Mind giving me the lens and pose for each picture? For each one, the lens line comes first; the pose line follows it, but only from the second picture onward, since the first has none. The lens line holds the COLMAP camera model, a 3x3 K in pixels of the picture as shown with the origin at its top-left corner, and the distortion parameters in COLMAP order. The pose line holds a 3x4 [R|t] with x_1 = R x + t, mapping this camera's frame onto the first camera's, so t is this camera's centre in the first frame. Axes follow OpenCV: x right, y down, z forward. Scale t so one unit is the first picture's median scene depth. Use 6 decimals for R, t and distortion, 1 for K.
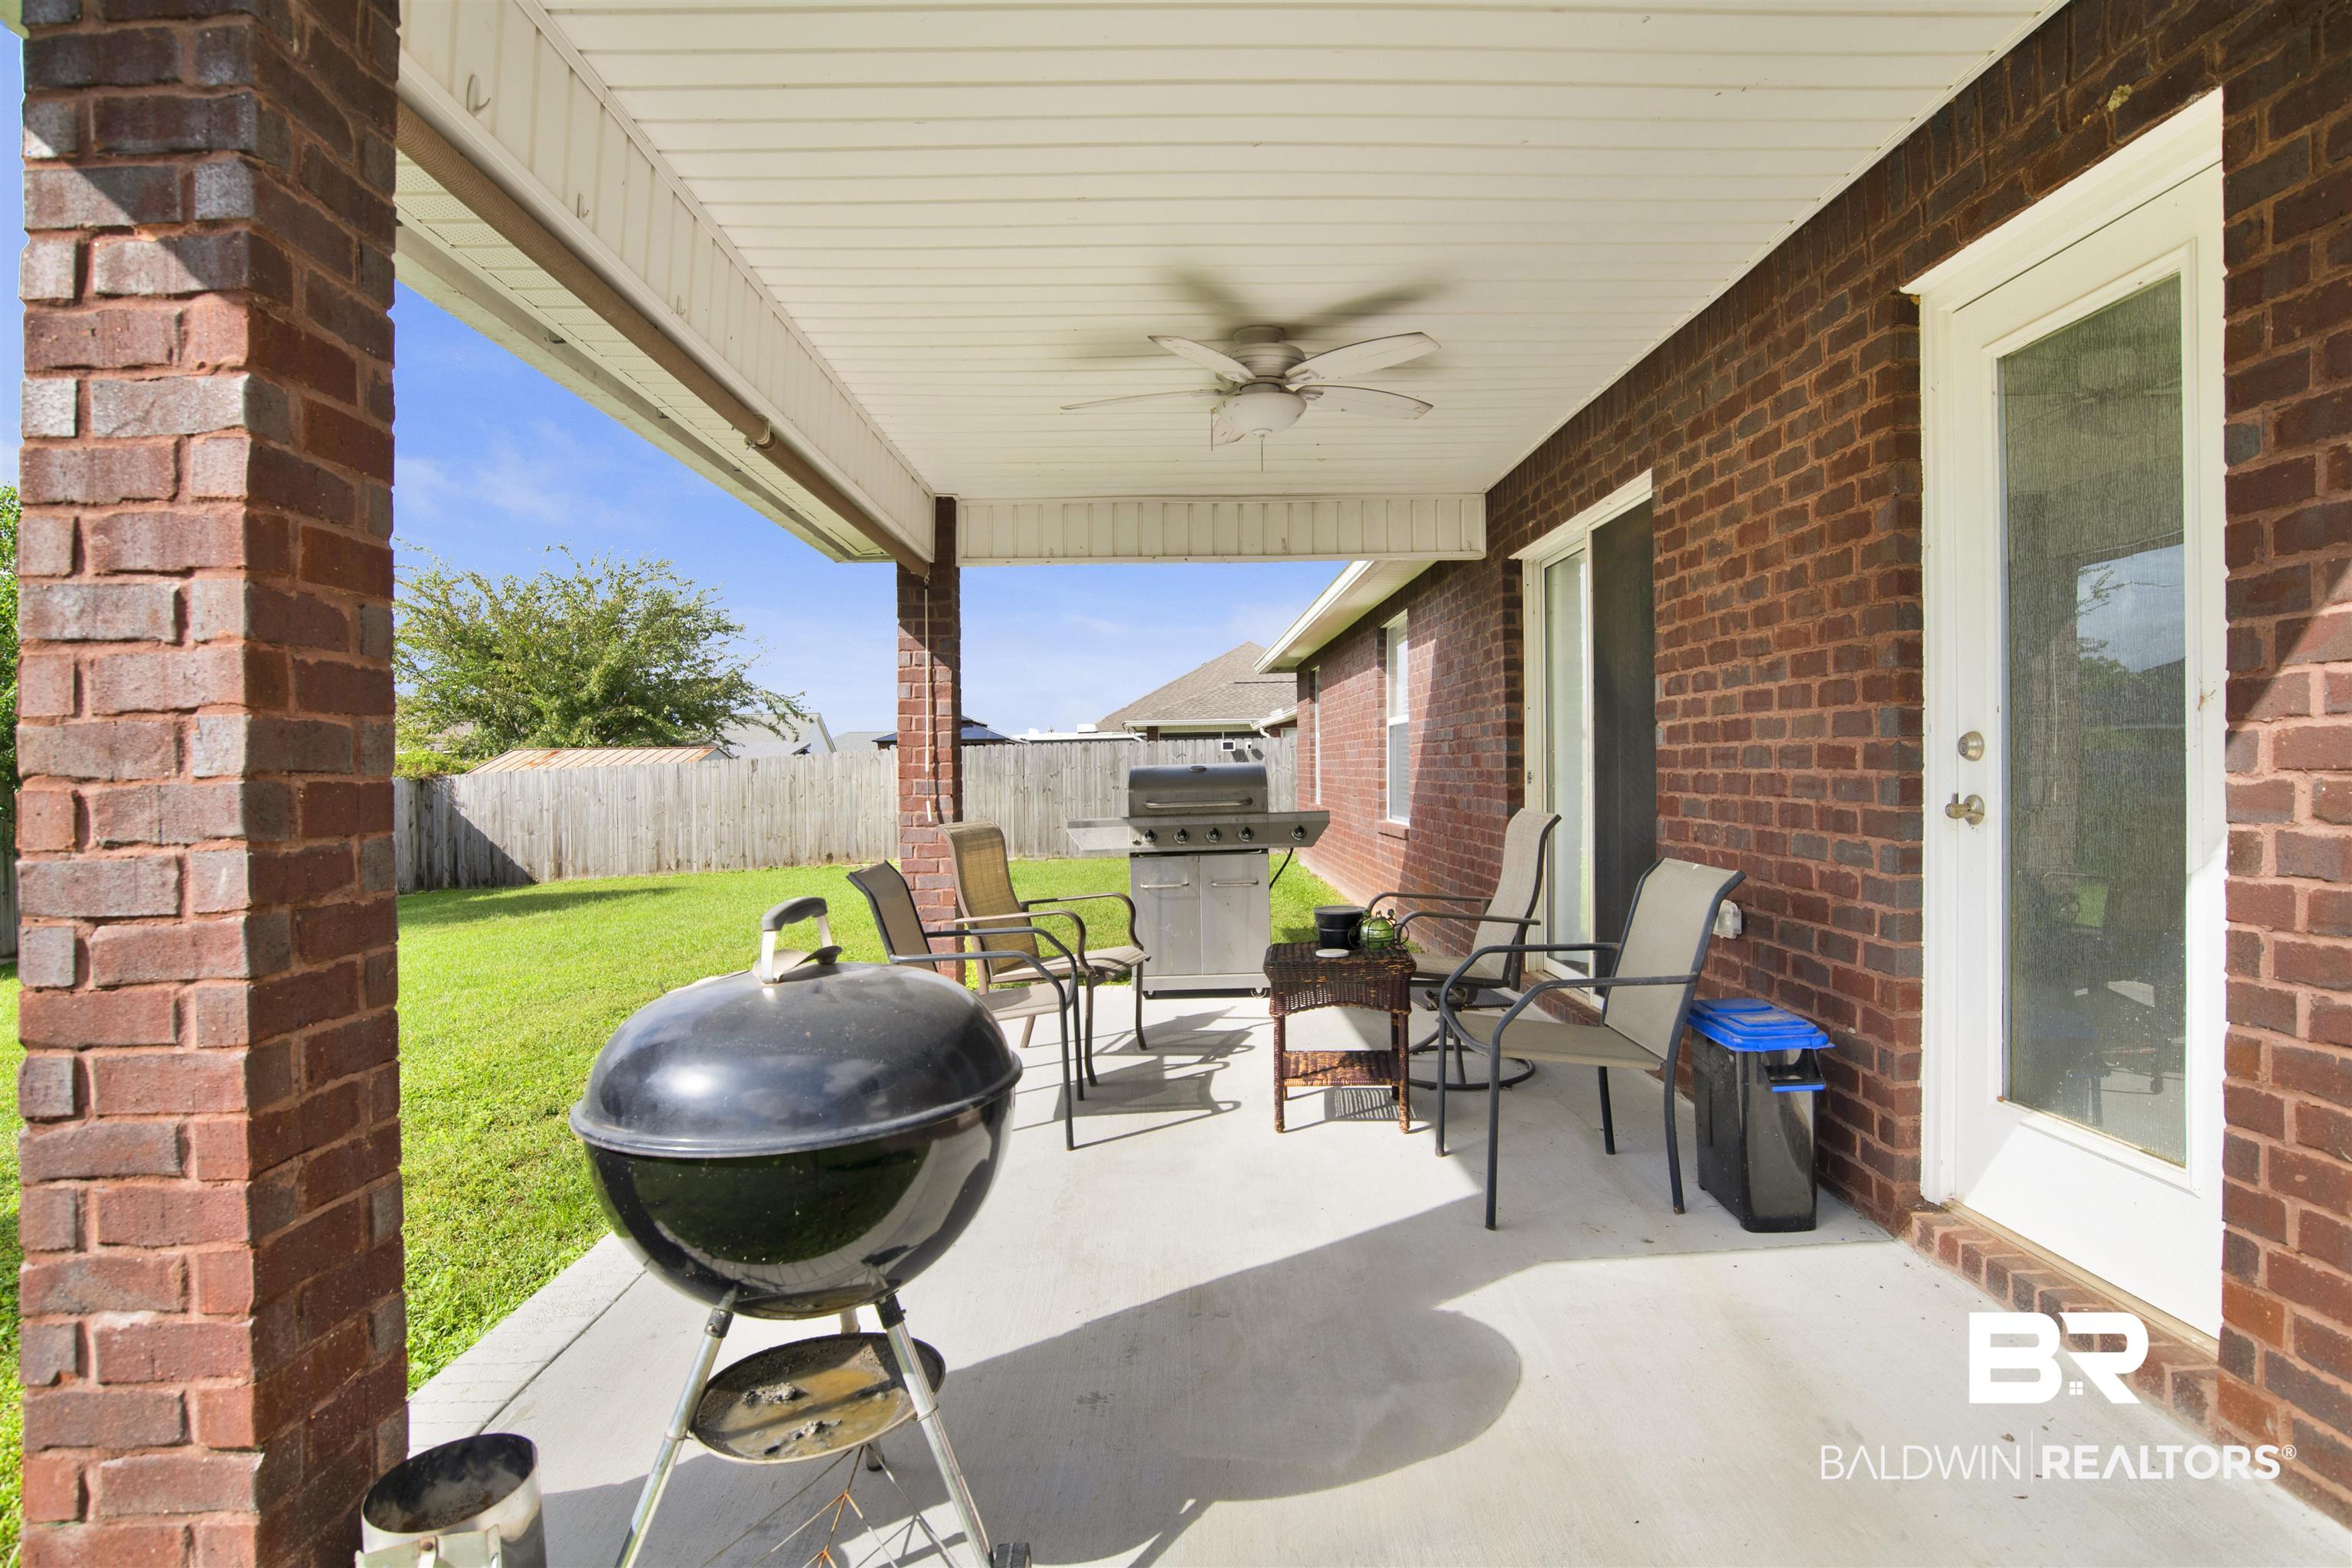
lens RADIAL K [[1242.7, 0, 1186.6], [0, 1242.7, 774.3], [0, 0, 1]] dist [-0.065595, 0.018930]
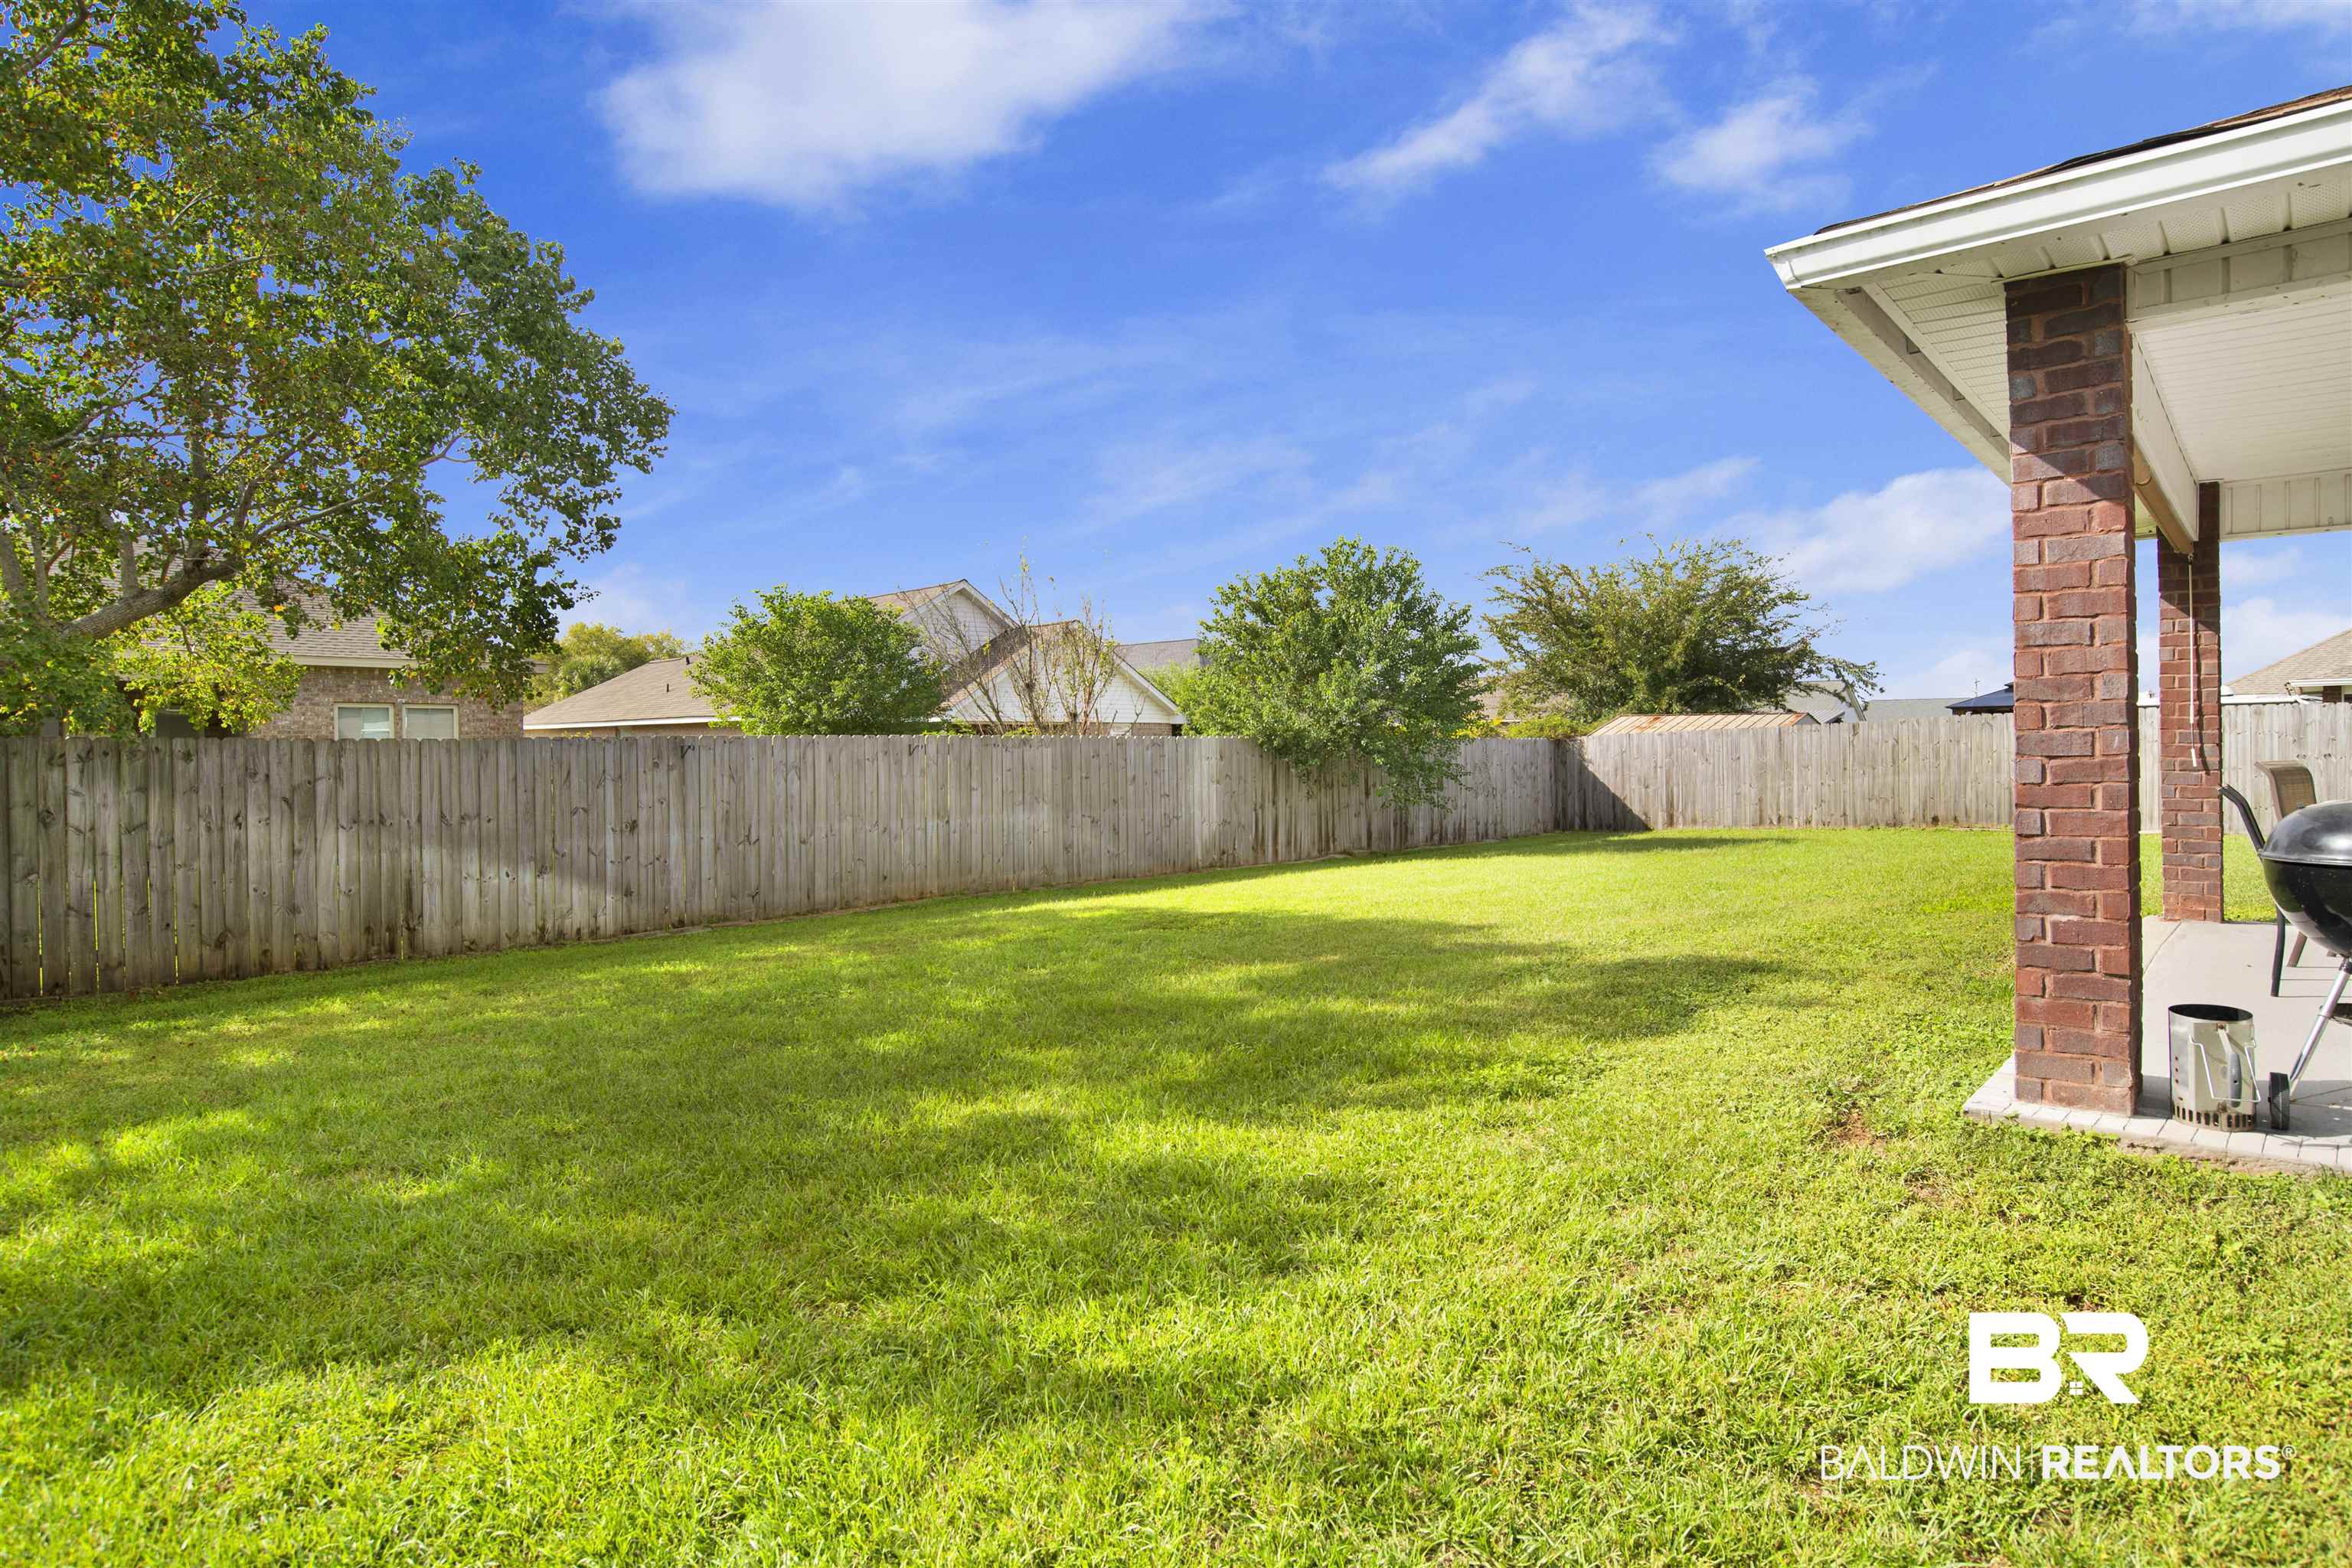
lens RADIAL K [[1290.2, 0, 1180.8], [0, 1290.2, 736.3], [0, 0, 1]] dist [-0.003677, -0.001286]
pose [[0.743313, 0.005165, -0.668924, -0.103838], [-0.011070, 0.999928, -0.004581, 0.024848], [0.668852, 0.010810, 0.743317, -0.496710]]
